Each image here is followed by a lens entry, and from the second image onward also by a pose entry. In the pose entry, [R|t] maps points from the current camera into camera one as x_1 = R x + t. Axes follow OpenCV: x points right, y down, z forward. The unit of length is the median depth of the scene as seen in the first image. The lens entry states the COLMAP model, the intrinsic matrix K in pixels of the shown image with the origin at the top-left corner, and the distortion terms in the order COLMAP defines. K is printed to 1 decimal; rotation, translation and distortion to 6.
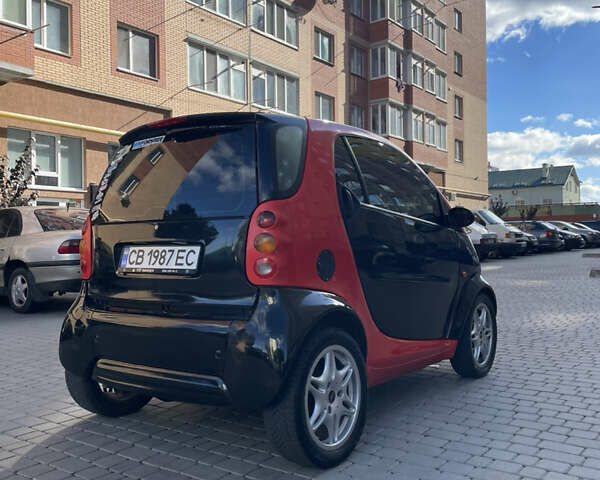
lens RADIAL K [[592.3, 0, 300.0], [0, 592.3, 240.0], [0, 0, 1]] dist [0.053097, -0.042035]
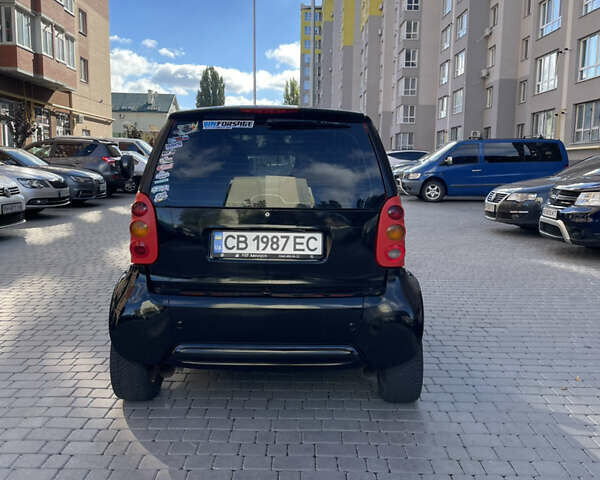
lens RADIAL K [[592.3, 0, 300.0], [0, 592.3, 240.0], [0, 0, 1]] dist [0.053097, -0.042035]
pose [[0.802268, -0.046130, 0.595179, -0.793804], [-0.030806, 0.992482, 0.118448, -0.099093], [-0.596169, -0.113362, 0.794815, 0.127176]]
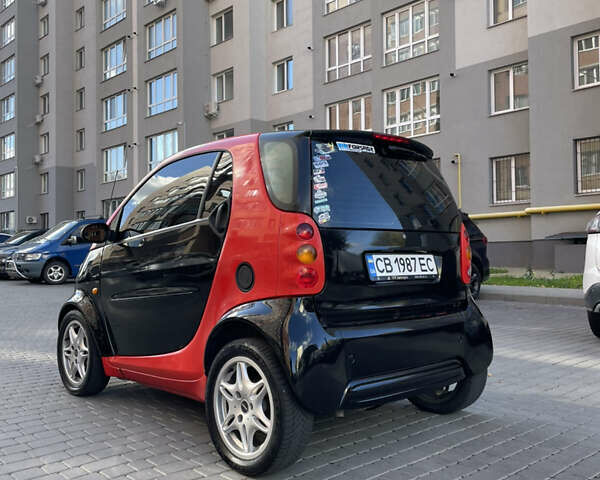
lens RADIAL K [[592.3, 0, 300.0], [0, 592.3, 240.0], [0, 0, 1]] dist [0.053097, -0.042035]
pose [[0.188796, 0.041382, 0.981144, -1.282547], [-0.000877, 0.999118, -0.041971, 0.028654], [-0.982016, 0.007063, 0.188666, 0.952562]]
